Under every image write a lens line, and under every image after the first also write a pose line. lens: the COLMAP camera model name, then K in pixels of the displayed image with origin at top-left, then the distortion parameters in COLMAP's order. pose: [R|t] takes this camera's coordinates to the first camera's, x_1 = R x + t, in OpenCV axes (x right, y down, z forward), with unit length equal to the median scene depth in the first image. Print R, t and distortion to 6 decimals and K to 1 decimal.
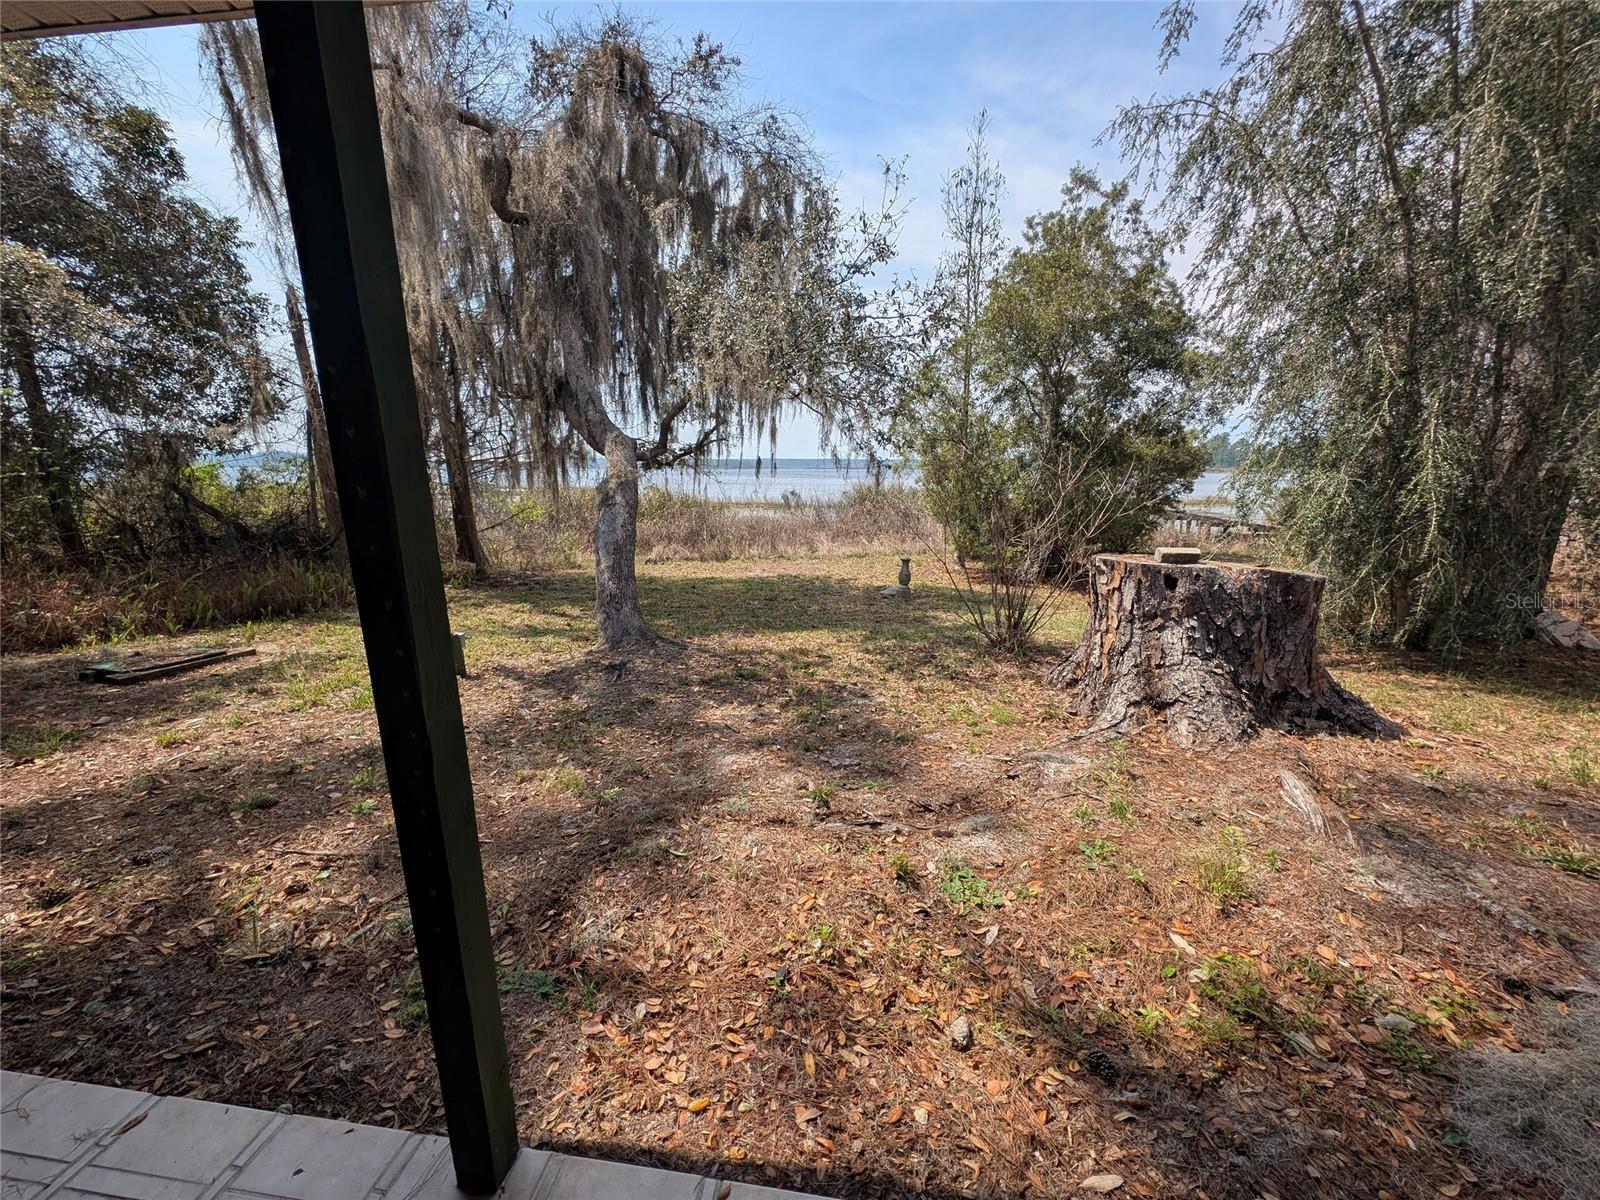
lens RADIAL K [[599.8, 0, 802.7], [0, 599.8, 607.9], [0, 0, 1]] dist [0.005498, -0.003083]
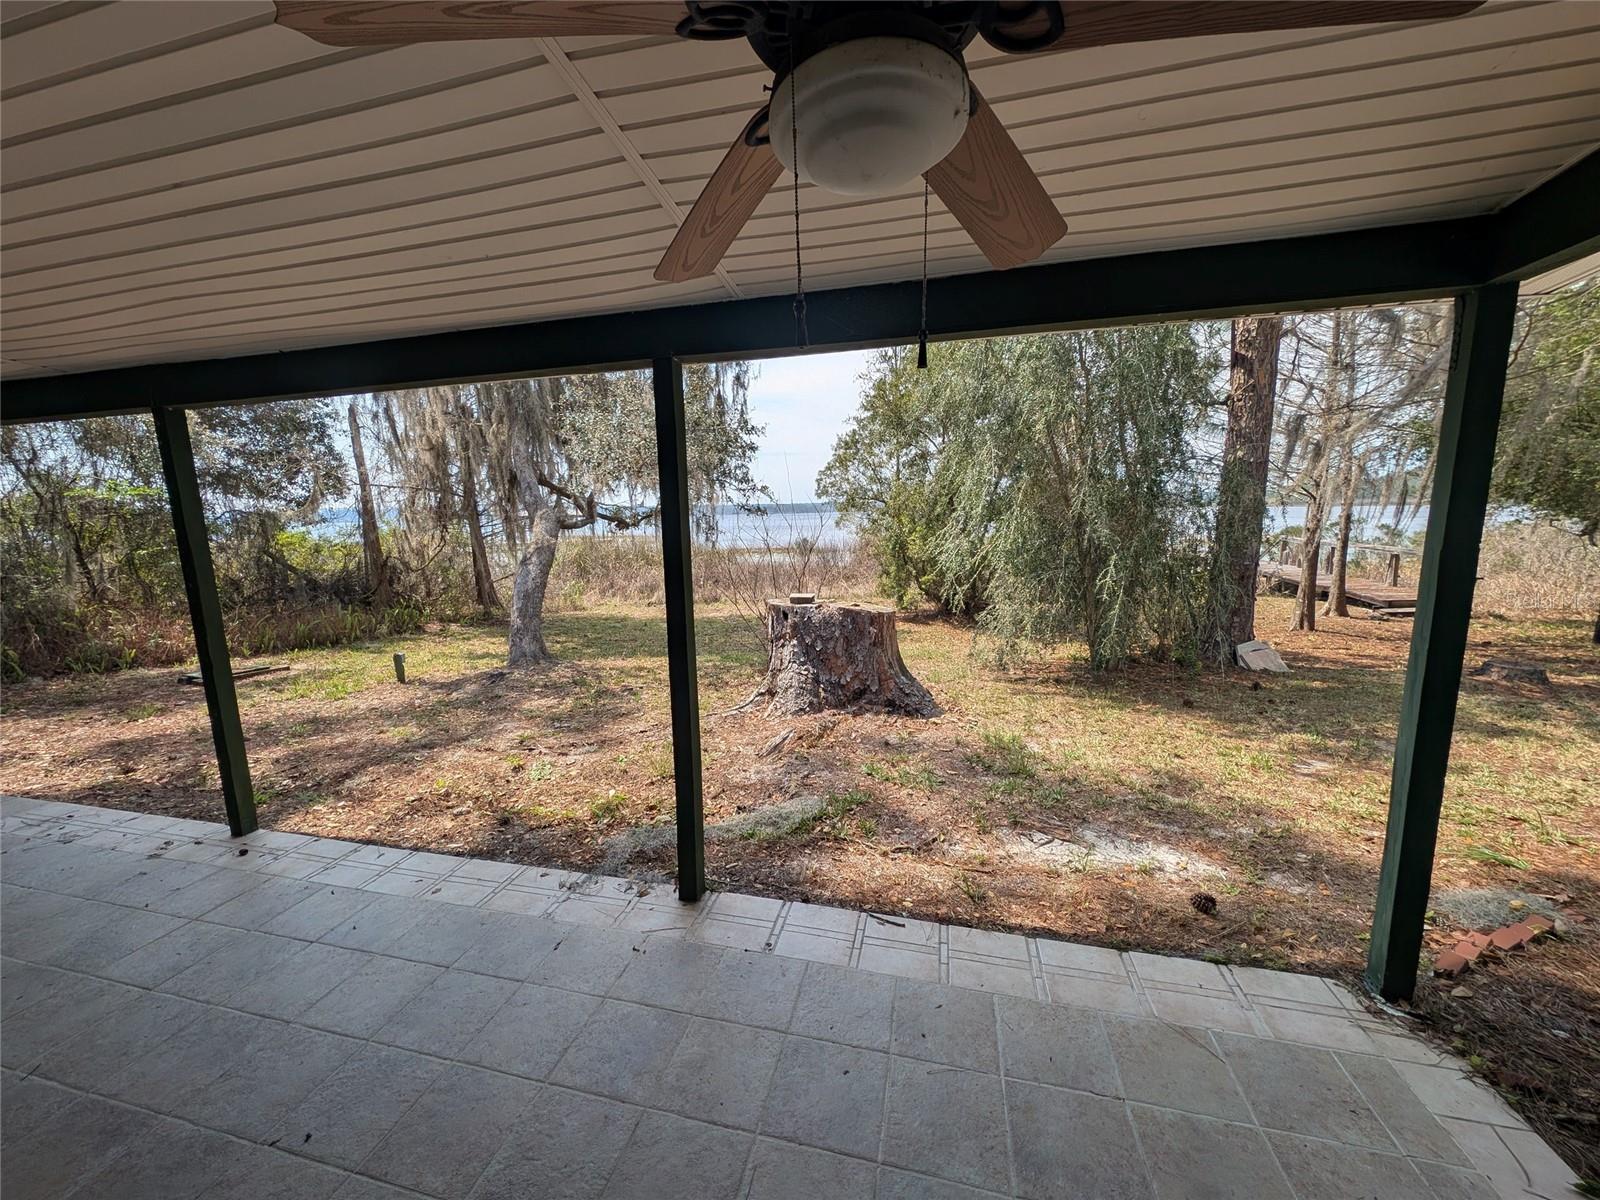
lens RADIAL K [[599.8, 0, 797.7], [0, 599.8, 605.1], [0, 0, 1]] dist [0.005498, -0.003083]
pose [[0.993151, -0.006414, -0.116666, 0.534916], [-0.002271, 0.997244, -0.074156, 0.028876], [0.116820, 0.073913, 0.990399, -0.344620]]
